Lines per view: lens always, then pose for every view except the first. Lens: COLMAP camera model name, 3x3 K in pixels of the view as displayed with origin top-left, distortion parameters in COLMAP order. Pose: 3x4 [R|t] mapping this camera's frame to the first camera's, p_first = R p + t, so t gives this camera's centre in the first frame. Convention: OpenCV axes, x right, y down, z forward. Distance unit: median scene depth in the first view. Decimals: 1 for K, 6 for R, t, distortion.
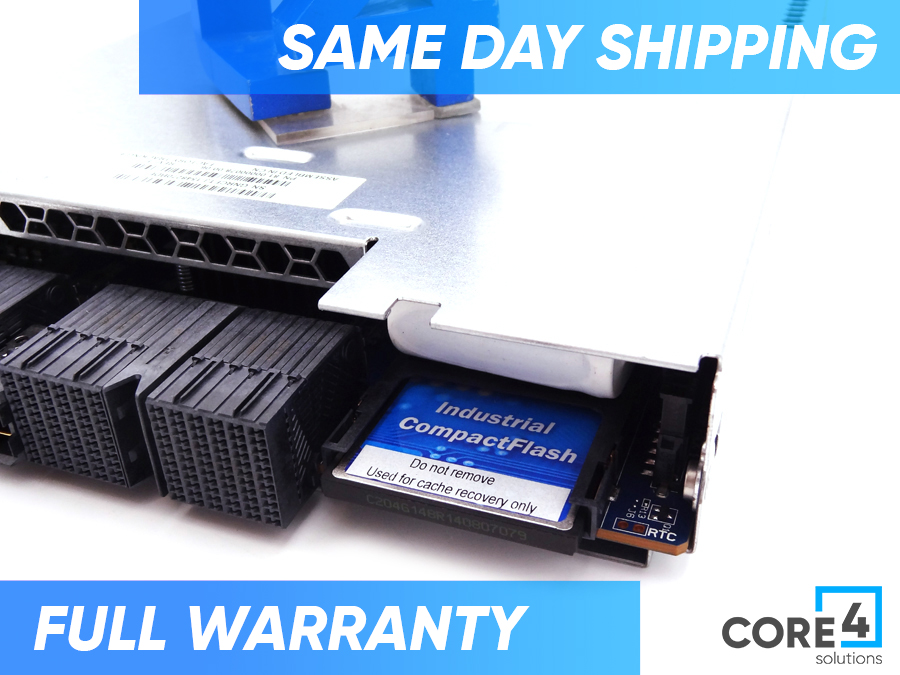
lens RADIAL K [[963.6, 0, 450.0], [0, 963.6, 337.5], [0, 0, 1]] dist [-0.040664, 0.007232]
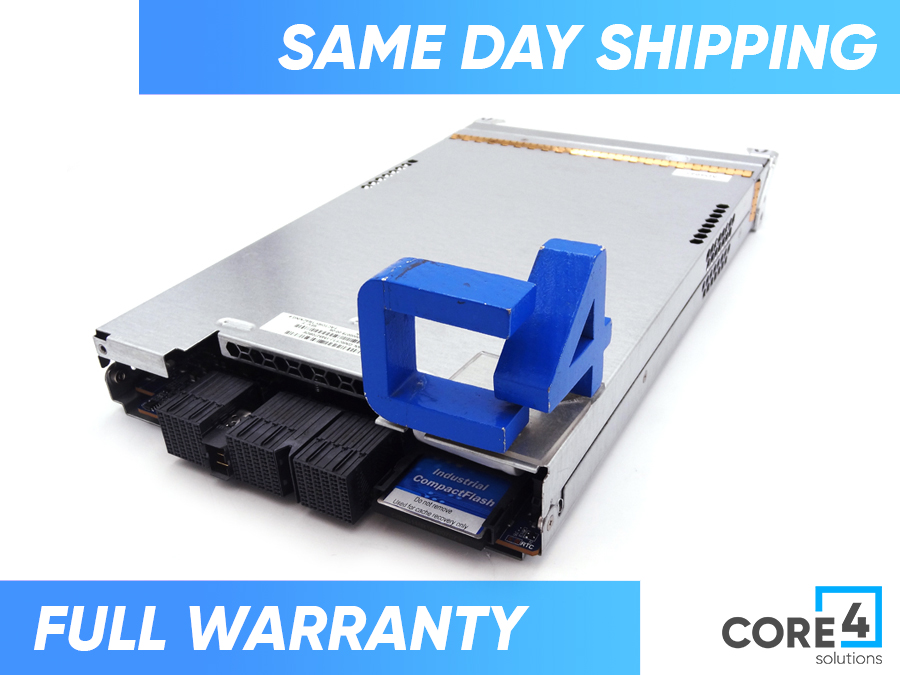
lens RADIAL K [[848.1, 0, 450.0], [0, 848.1, 337.5], [0, 0, 1]] dist [-0.038097, -0.000501]
pose [[0.989721, 0.068673, -0.125445, 0.235366], [-0.071138, 0.997350, -0.015273, -0.191322], [0.124064, 0.024040, 0.991983, -0.796833]]
